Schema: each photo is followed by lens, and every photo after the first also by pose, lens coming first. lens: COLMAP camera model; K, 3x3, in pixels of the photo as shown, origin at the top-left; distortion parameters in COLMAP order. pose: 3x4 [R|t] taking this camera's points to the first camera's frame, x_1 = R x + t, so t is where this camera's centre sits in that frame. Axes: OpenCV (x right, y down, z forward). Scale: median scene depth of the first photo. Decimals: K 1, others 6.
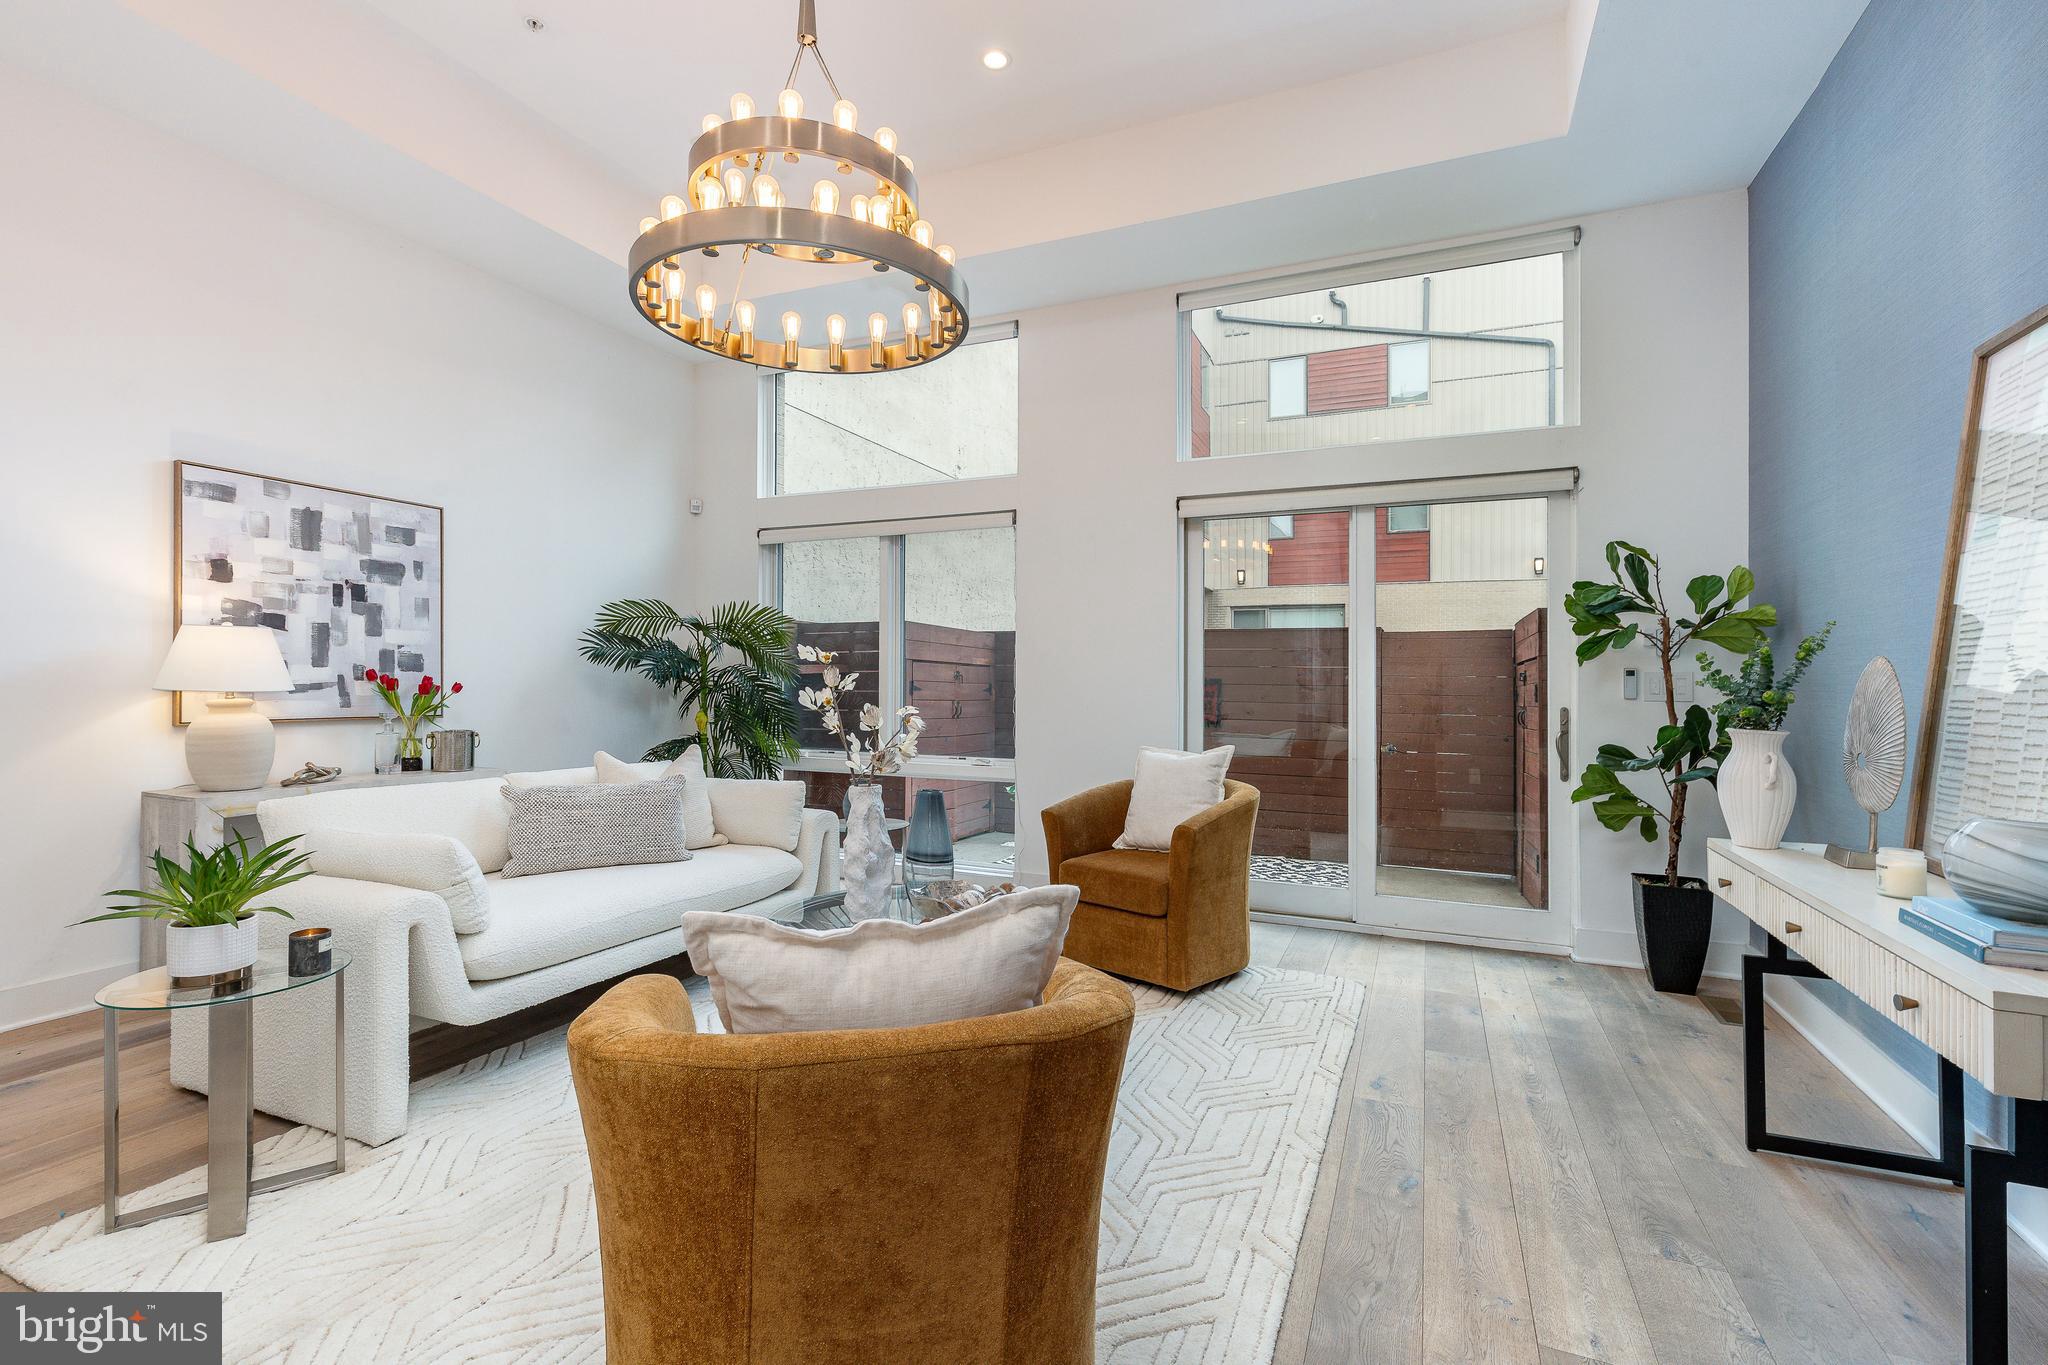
lens RADIAL K [[923.2, 0, 1024.0], [0, 923.2, 682.5], [0, 0, 1]] dist [-0.002631, -0.000319]
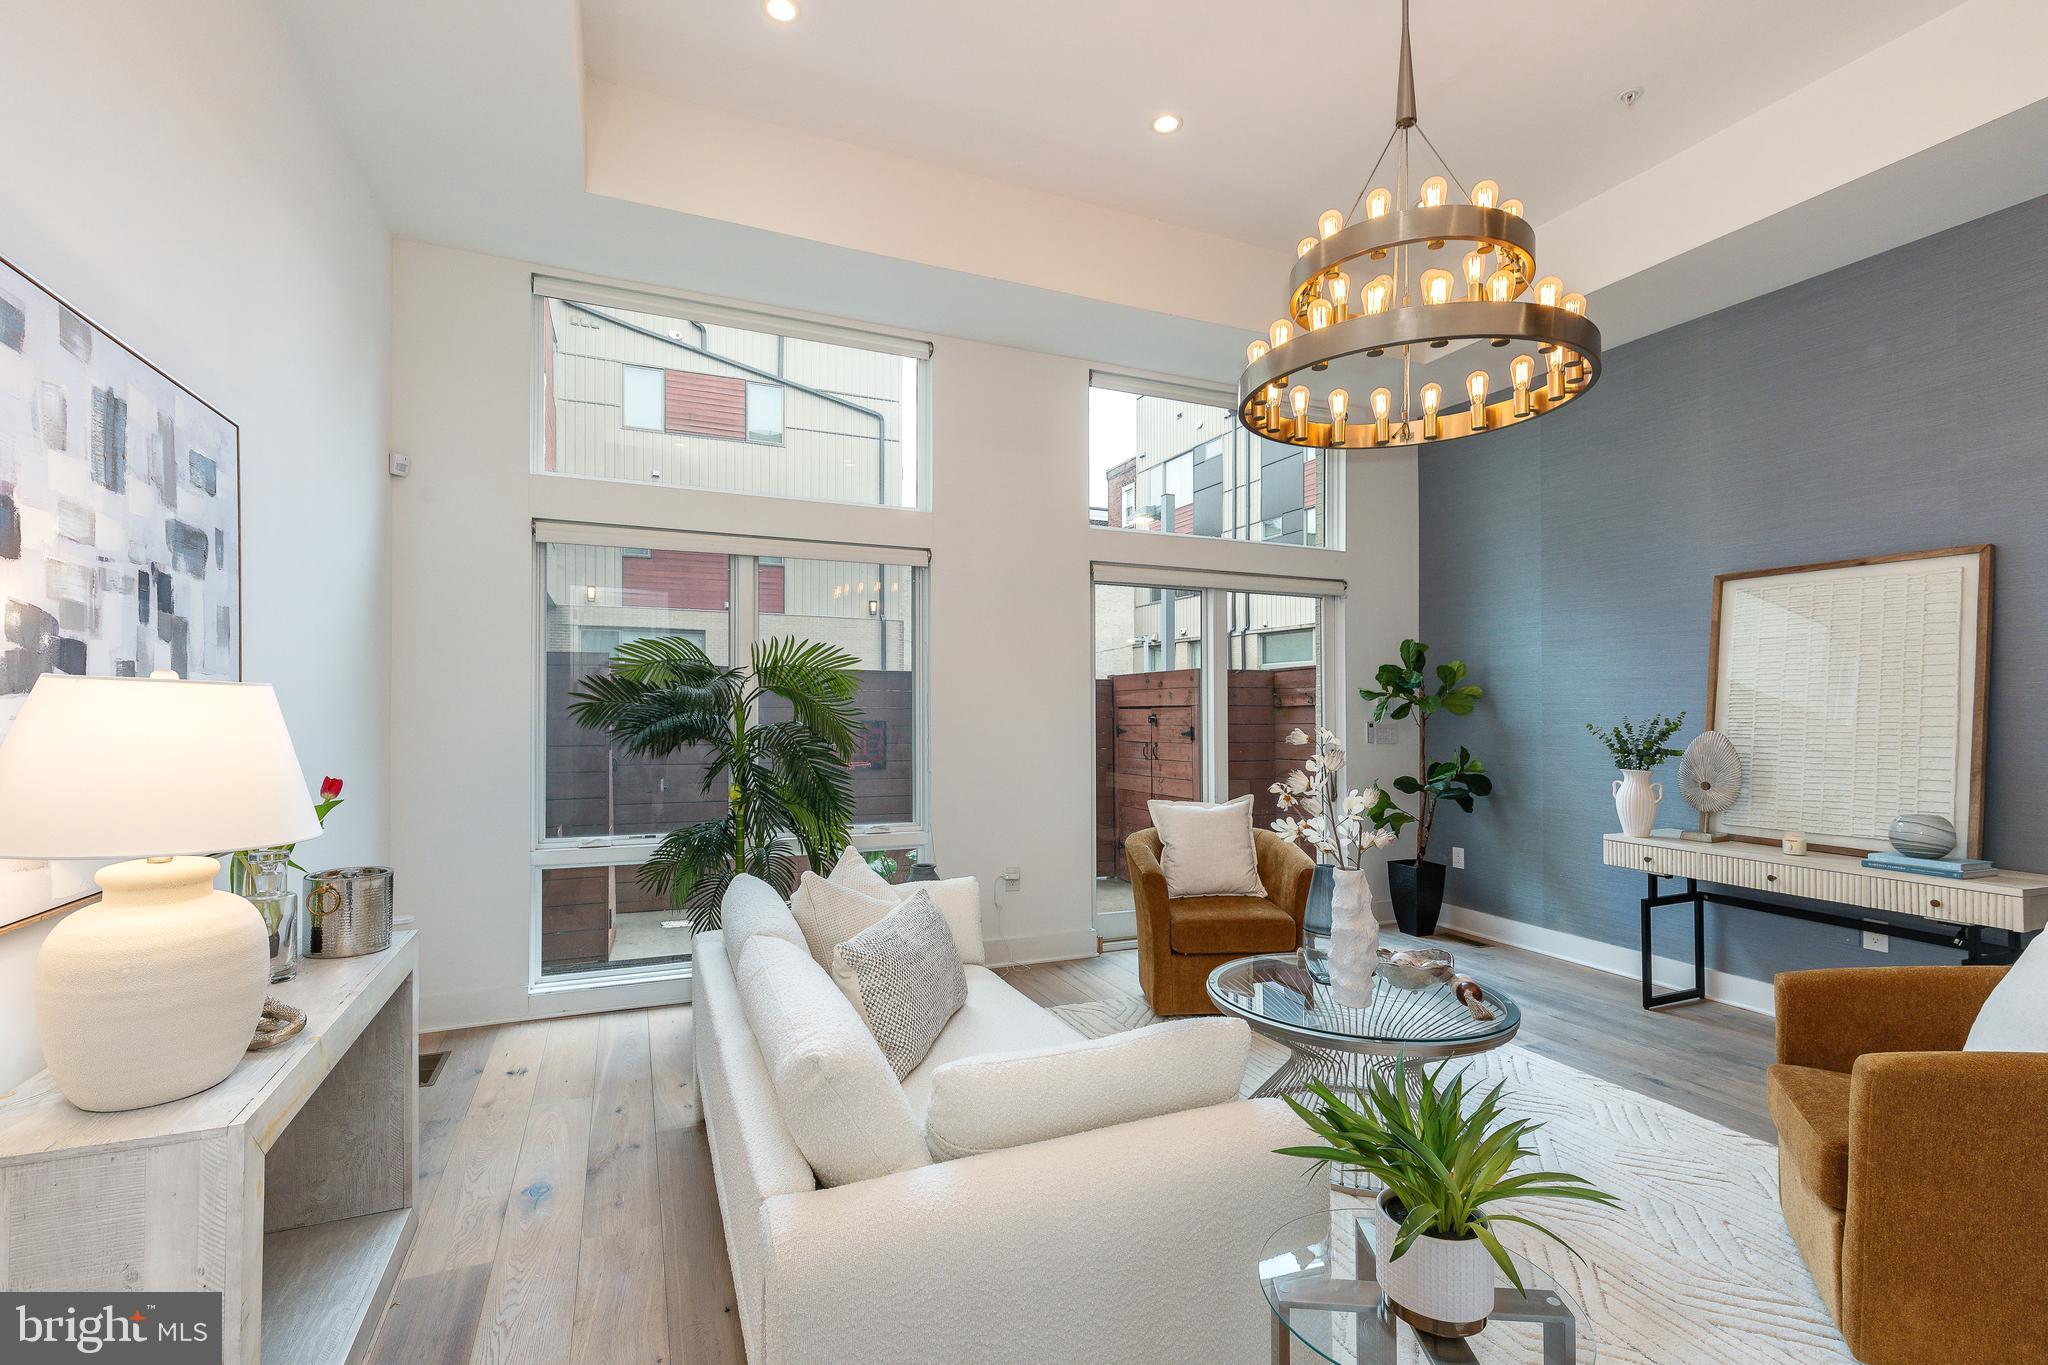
lens RADIAL K [[918.8, 0, 1027.1], [0, 918.8, 696.3], [0, 0, 1]] dist [-0.001677, 0.000178]
pose [[0.684651, 0.006528, 0.728841, -0.143818], [-0.002559, 0.999975, -0.006553, -0.008423], [-0.728866, 0.002622, 0.684651, 0.072745]]
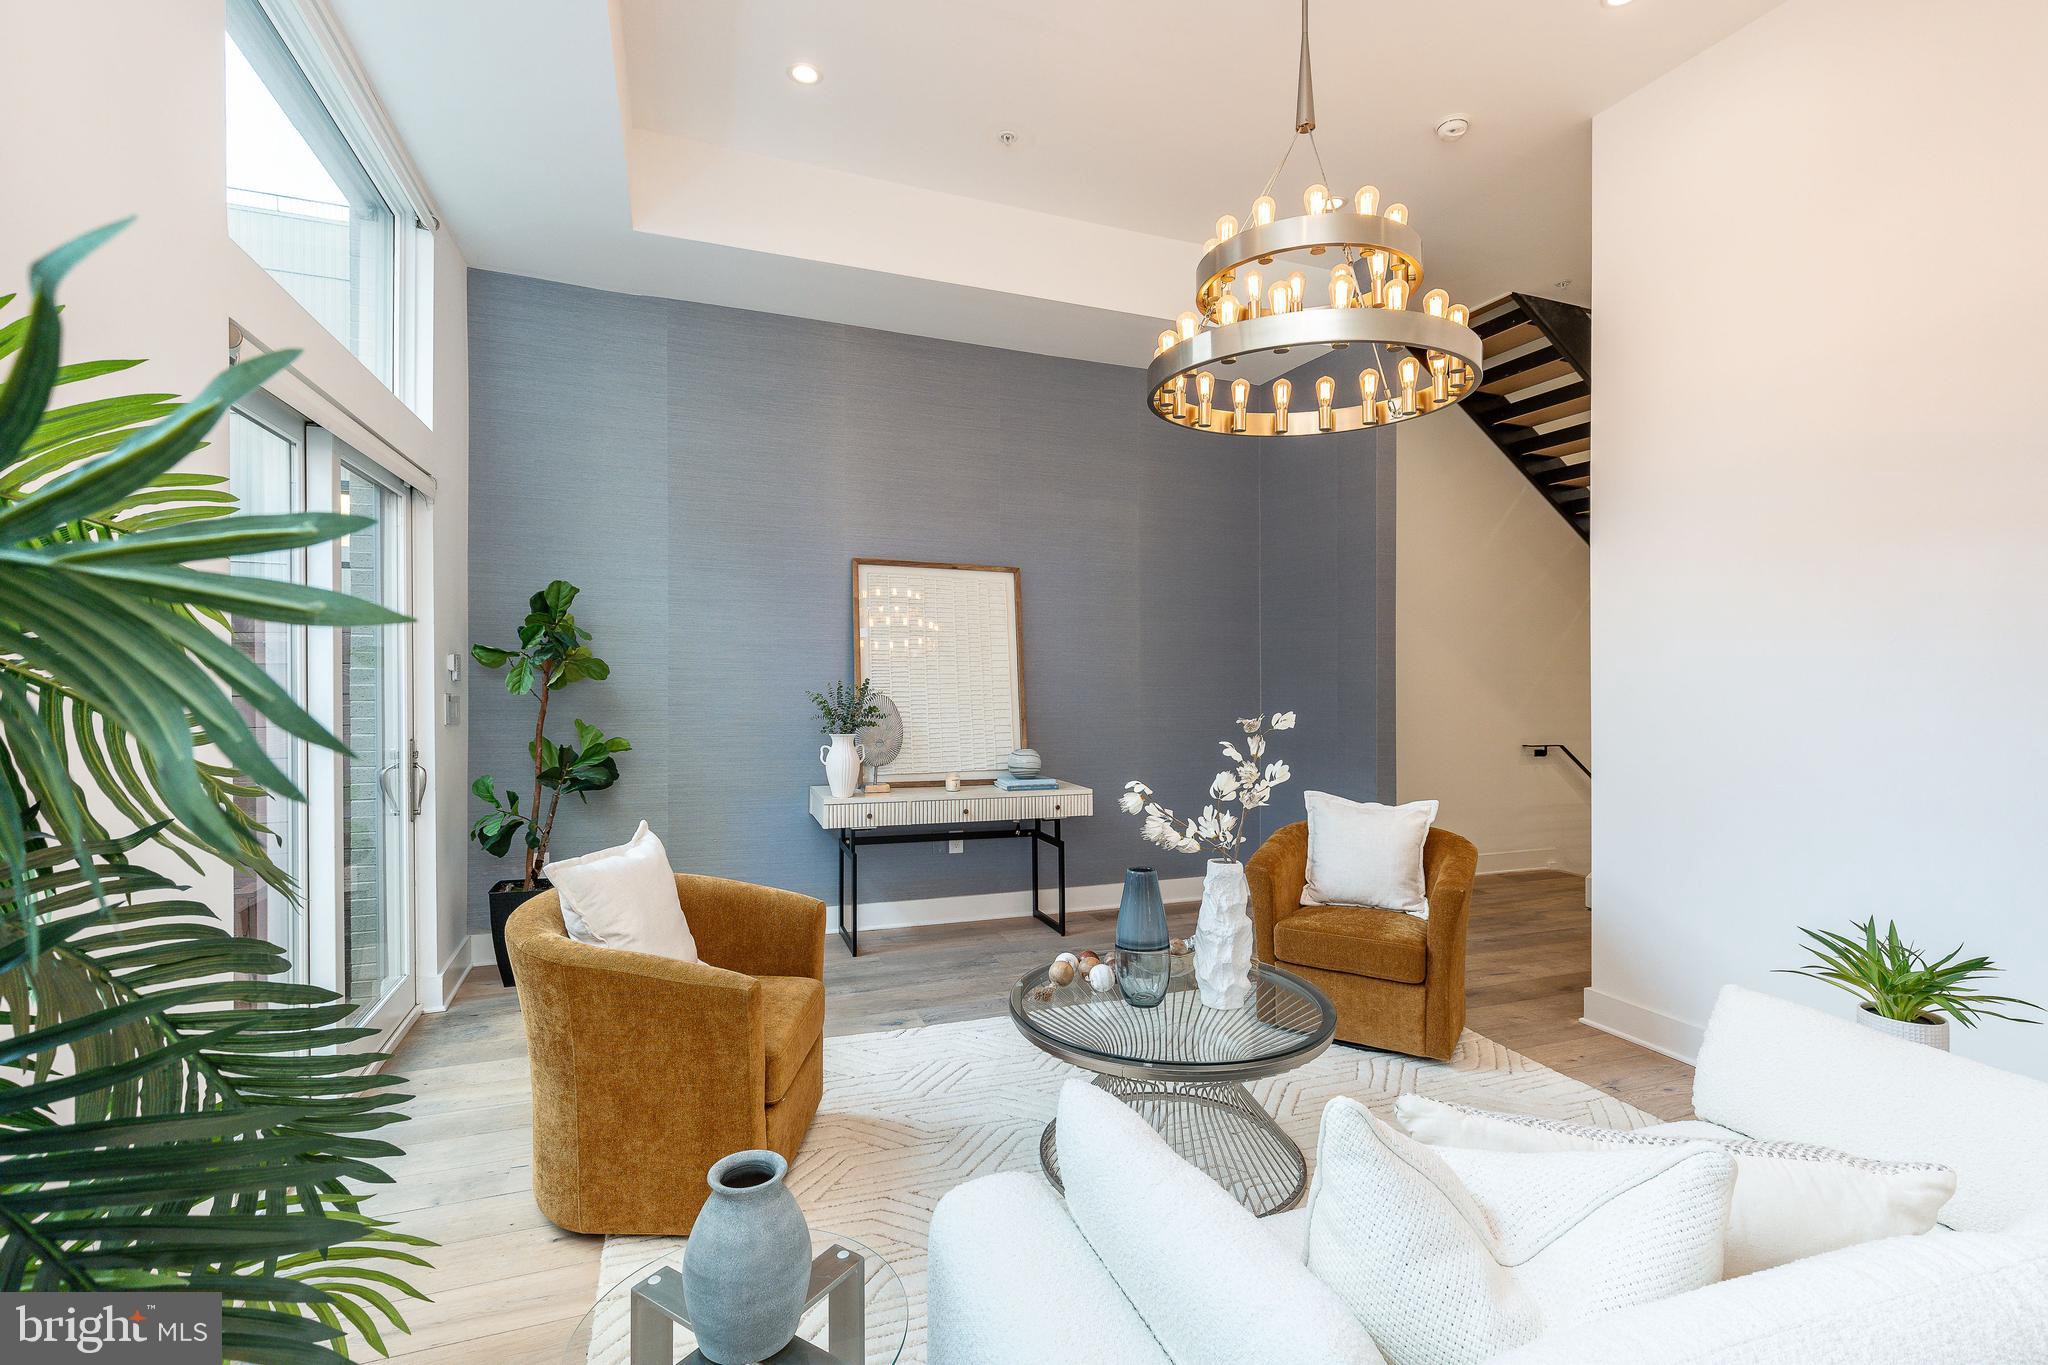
lens RADIAL K [[899.9, 0, 1024.0], [0, 899.9, 682.5], [0, 0, 1]] dist [-0.001740, -0.000198]
pose [[-0.697661, -0.015211, 0.716266, -0.083915], [-0.009325, 0.999883, 0.012151, -0.008707], [-0.716367, 0.001798, -0.697721, 0.224529]]
